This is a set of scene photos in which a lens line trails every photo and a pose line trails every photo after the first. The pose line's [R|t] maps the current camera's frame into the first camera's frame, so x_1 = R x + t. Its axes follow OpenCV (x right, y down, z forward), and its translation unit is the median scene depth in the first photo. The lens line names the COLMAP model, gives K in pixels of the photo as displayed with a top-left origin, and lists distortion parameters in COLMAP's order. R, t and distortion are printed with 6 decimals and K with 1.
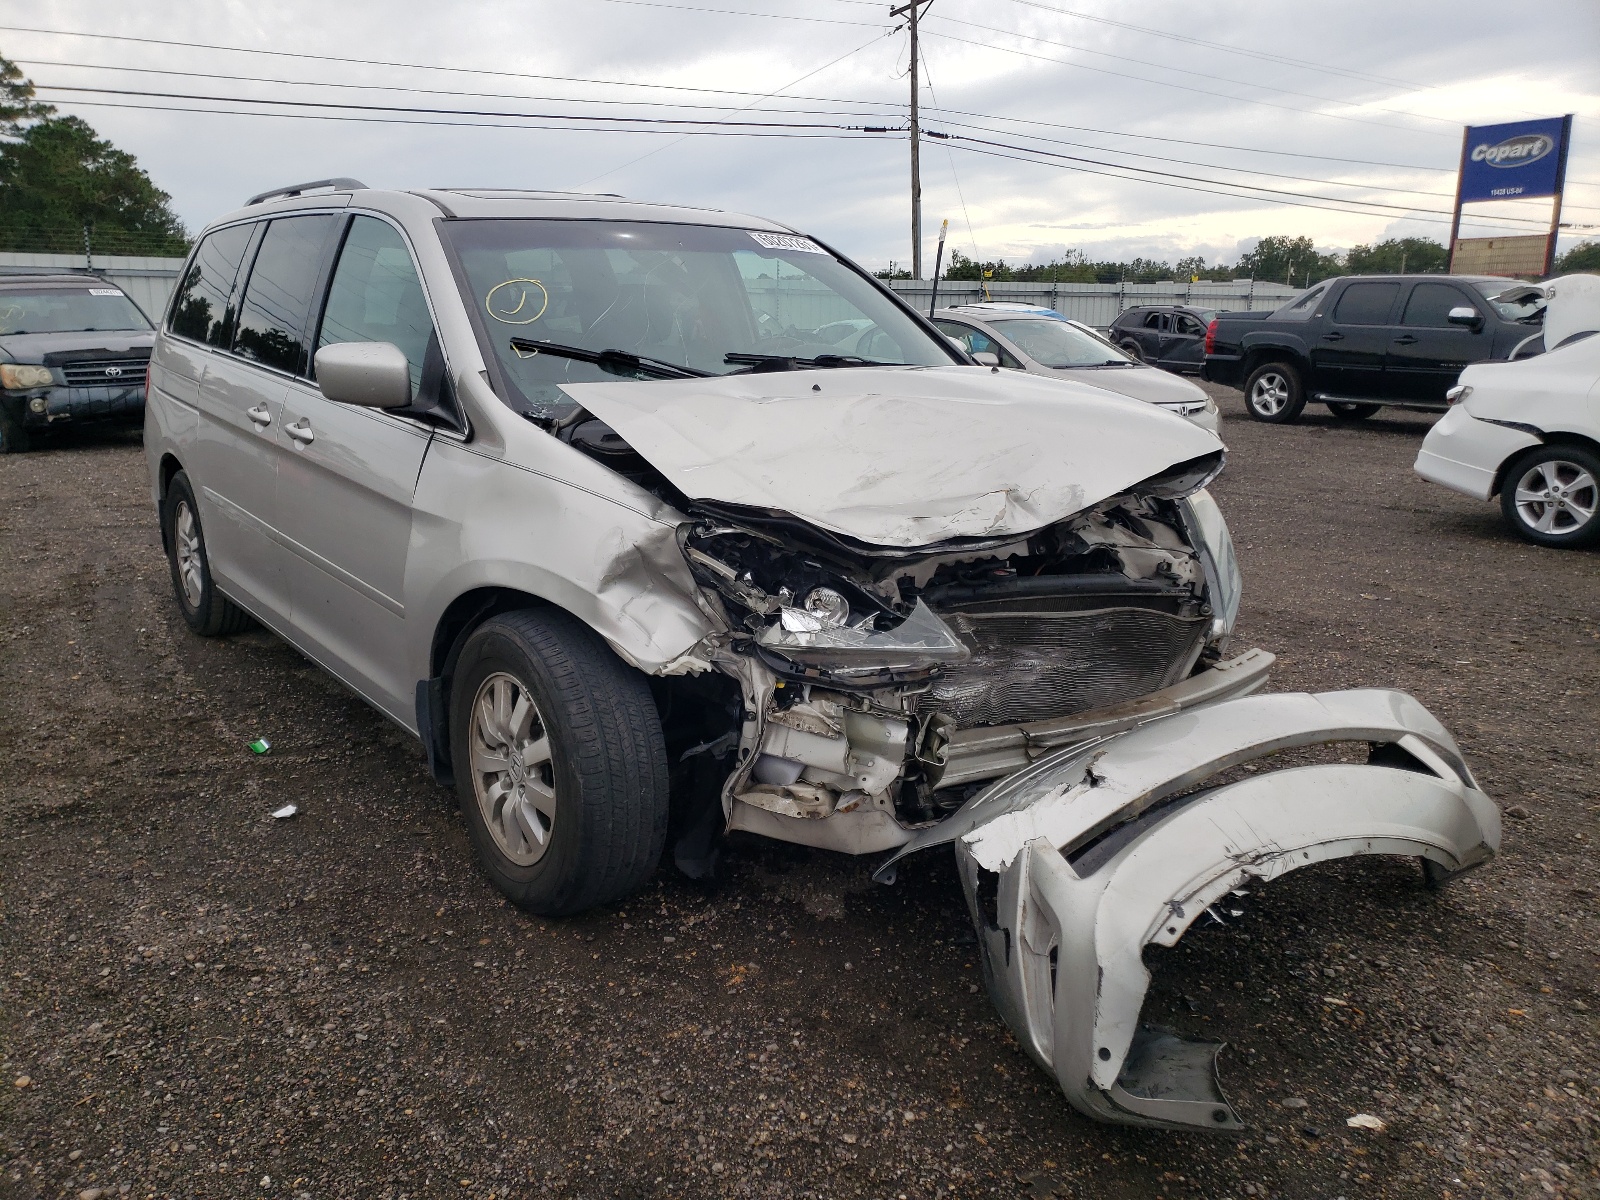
lens RADIAL K [[1198.4, 0, 800.0], [0, 1198.4, 600.0], [0, 0, 1]] dist [-0.001591, 0.002035]
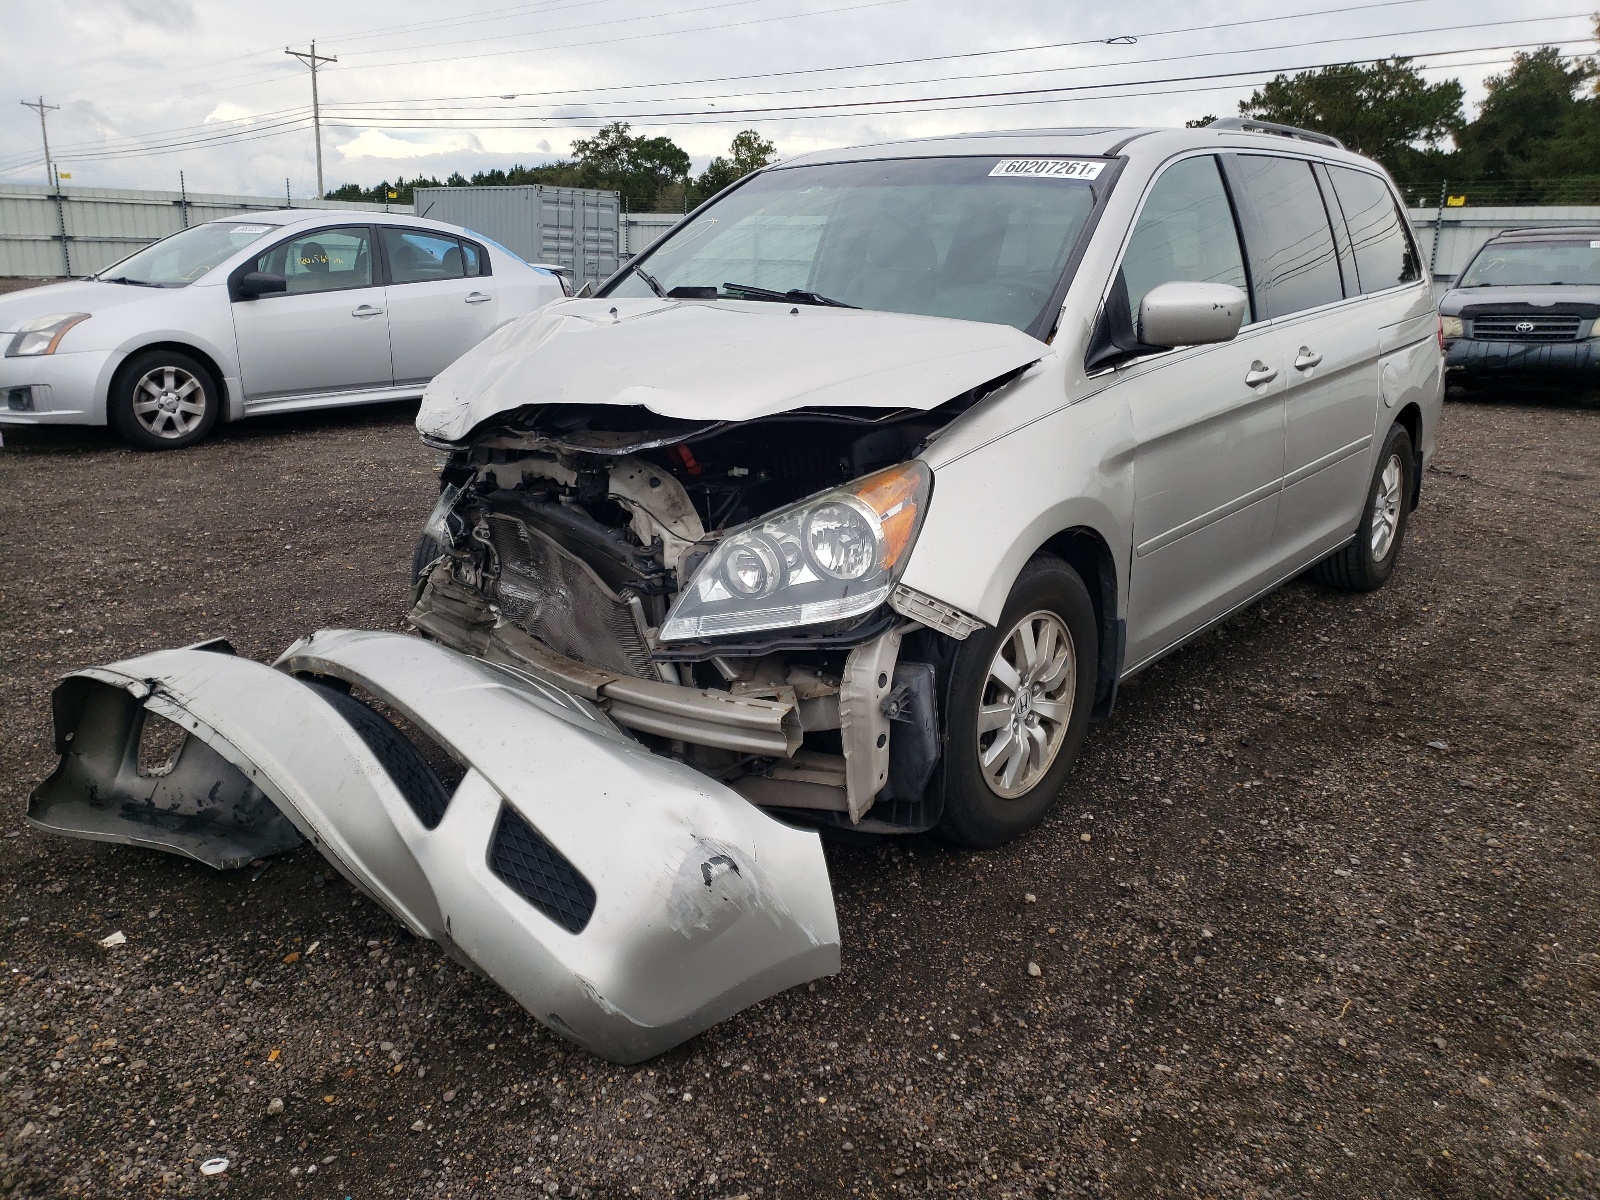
lens RADIAL K [[1198.4, 0, 800.0], [0, 1198.4, 600.0], [0, 0, 1]] dist [-0.001591, 0.002035]
pose [[0.274157, 0.258651, -0.926249, 0.233707], [-0.230169, 0.952807, 0.197940, -0.036191], [0.933735, 0.158927, 0.320752, 0.171277]]
